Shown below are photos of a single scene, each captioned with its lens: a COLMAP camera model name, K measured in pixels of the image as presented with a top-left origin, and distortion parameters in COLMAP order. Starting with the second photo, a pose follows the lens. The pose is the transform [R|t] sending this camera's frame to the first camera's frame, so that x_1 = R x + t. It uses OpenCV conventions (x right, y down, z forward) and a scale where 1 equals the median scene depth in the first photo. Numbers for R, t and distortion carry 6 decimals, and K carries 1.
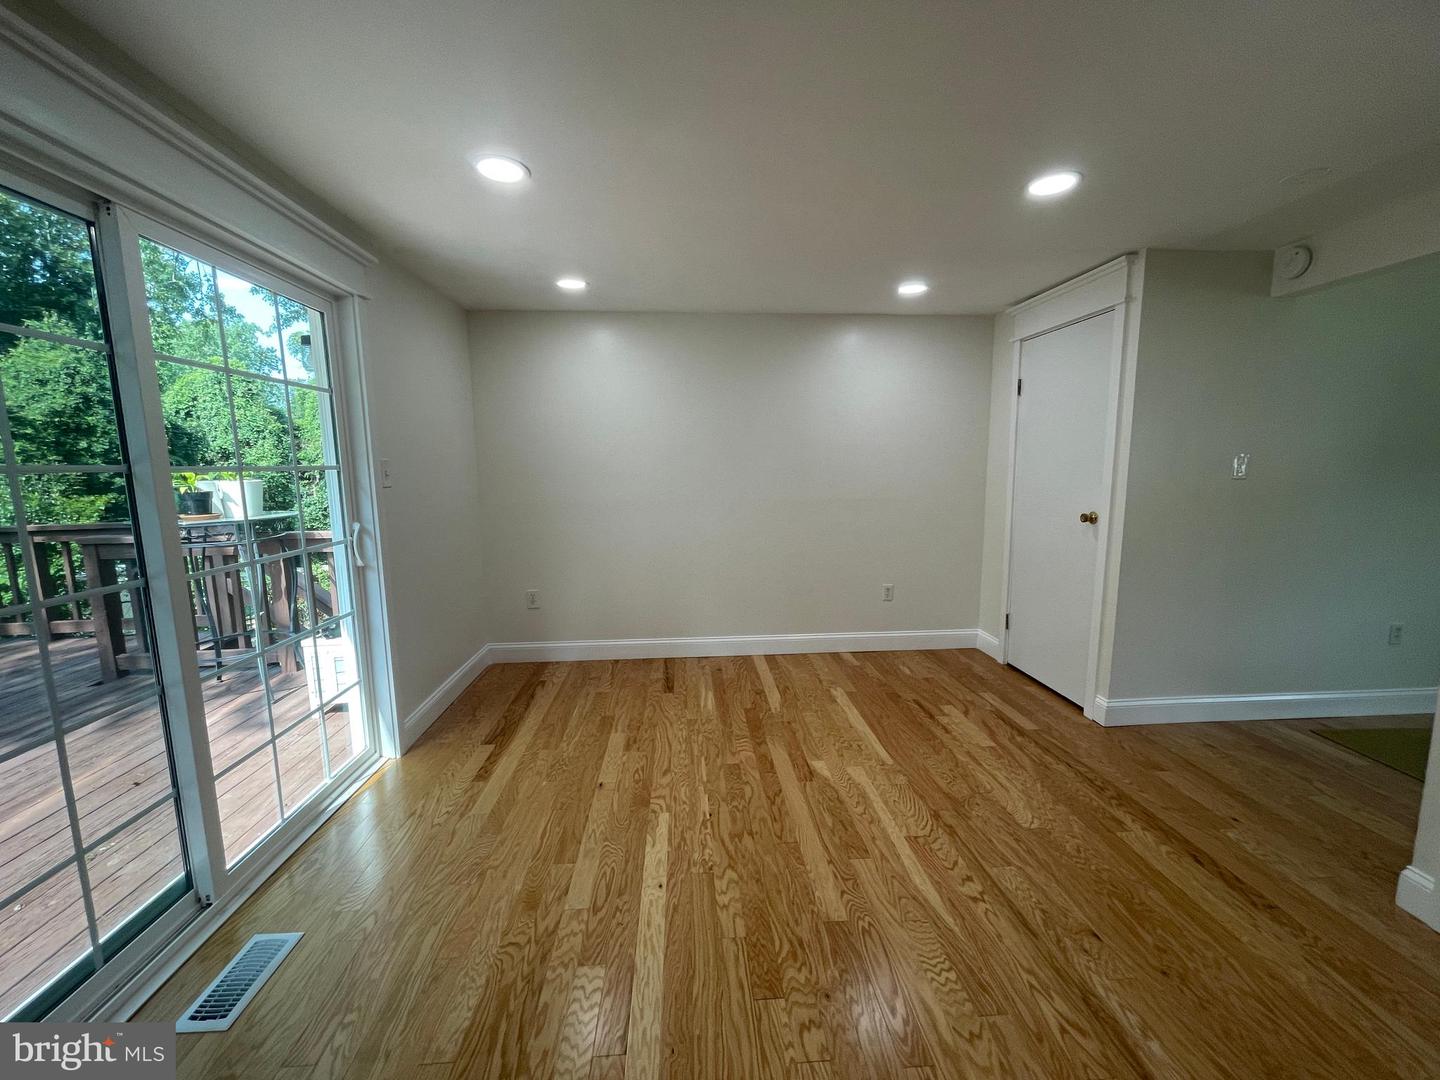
lens RADIAL K [[580.9, 0, 729.0], [0, 580.9, 539.5], [0, 0, 1]] dist [-0.001196, 0.000084]
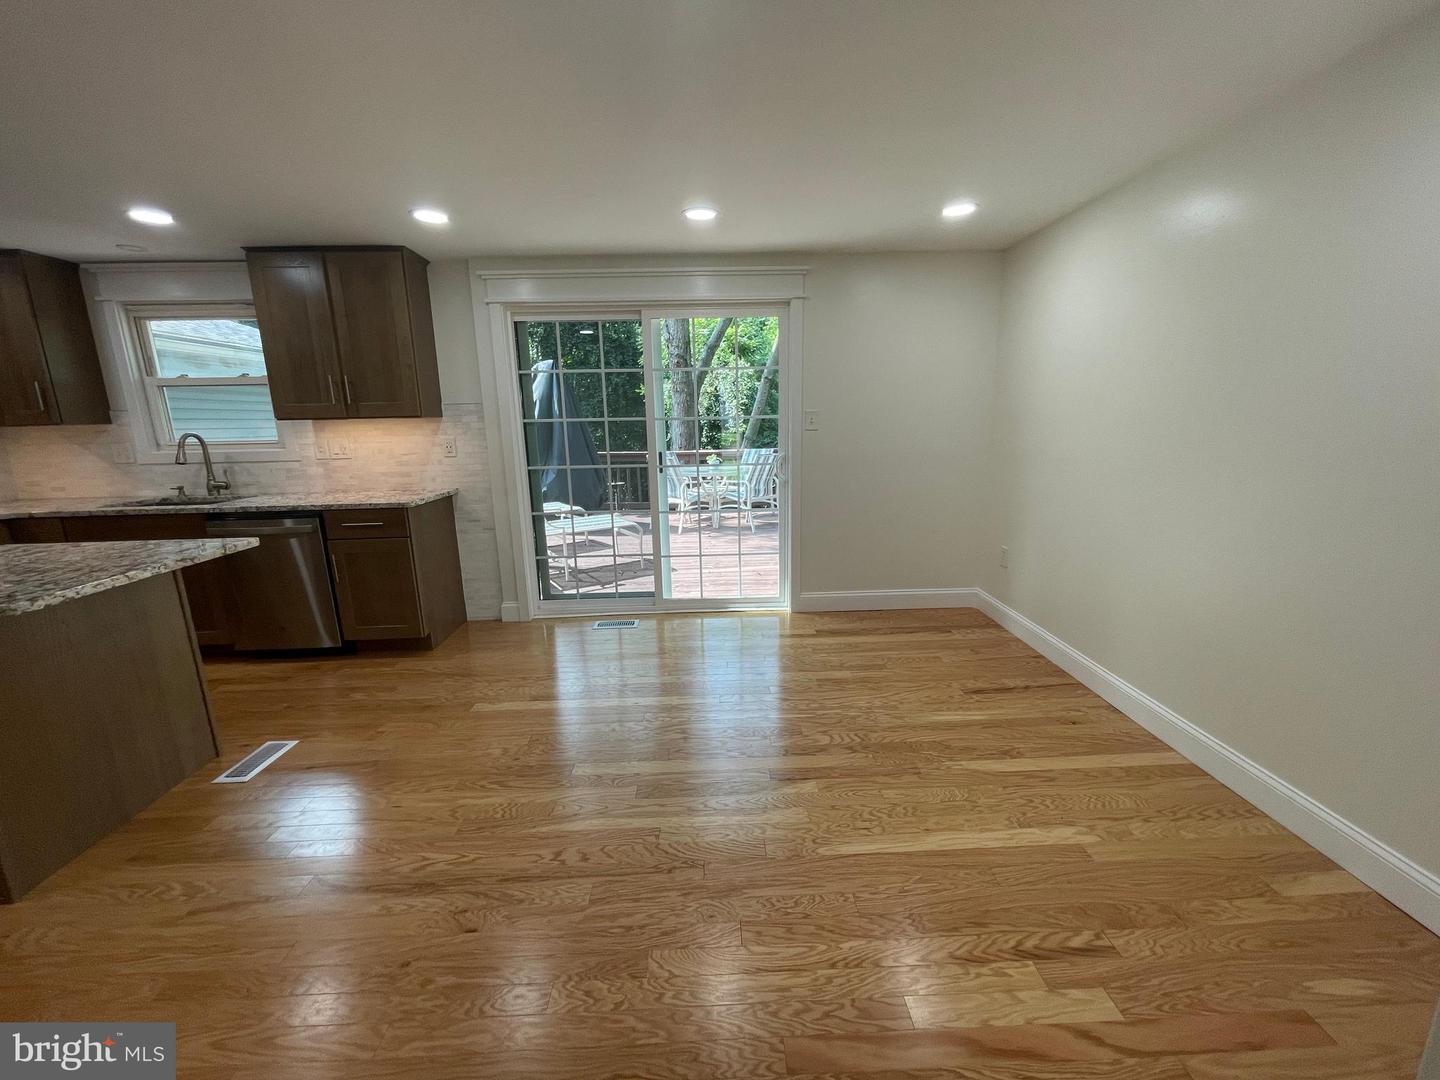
lens RADIAL K [[583.7, 0, 720.0], [0, 583.7, 540.0], [0, 0, 1]] dist [-0.009690, 0.000072]
pose [[-0.047616, 0.218110, -0.974762, 0.759289], [-0.107346, 0.969100, 0.222087, -0.104349], [0.993081, 0.115211, -0.022731, 0.730761]]
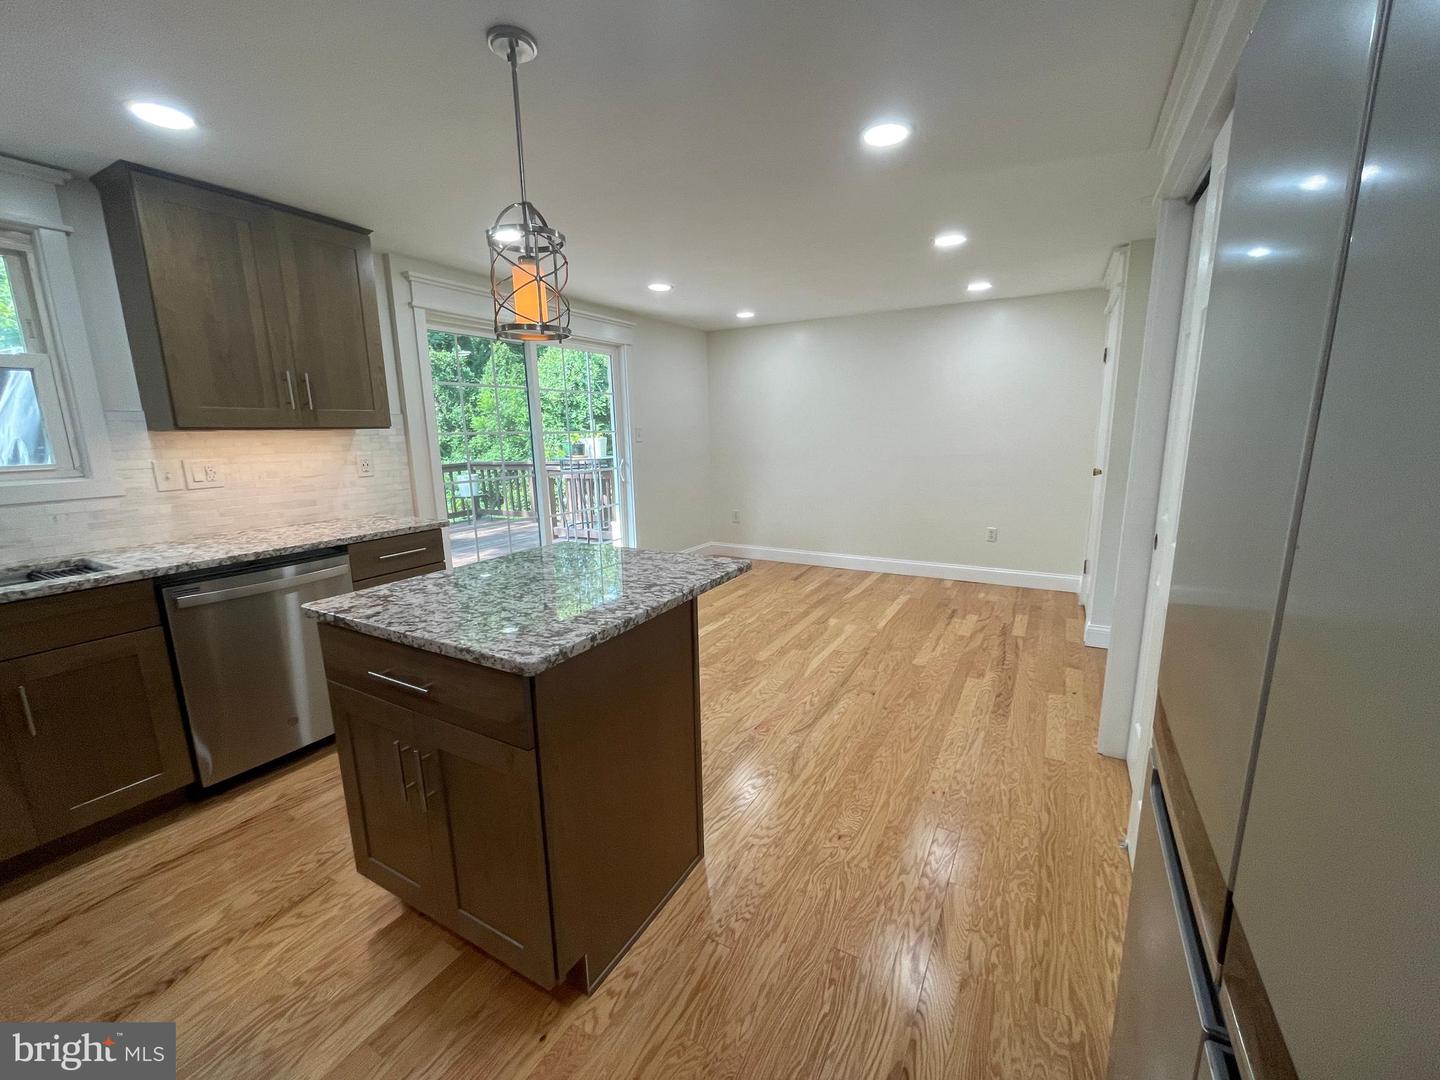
lens RADIAL K [[583.7, 0, 720.0], [0, 583.7, 540.0], [0, 0, 1]] dist [-0.009690, 0.000072]
pose [[0.823843, 0.099694, -0.557982, 0.649894], [-0.062056, 0.994357, 0.086036, 0.045810], [0.563411, -0.036254, 0.825381, -0.401267]]
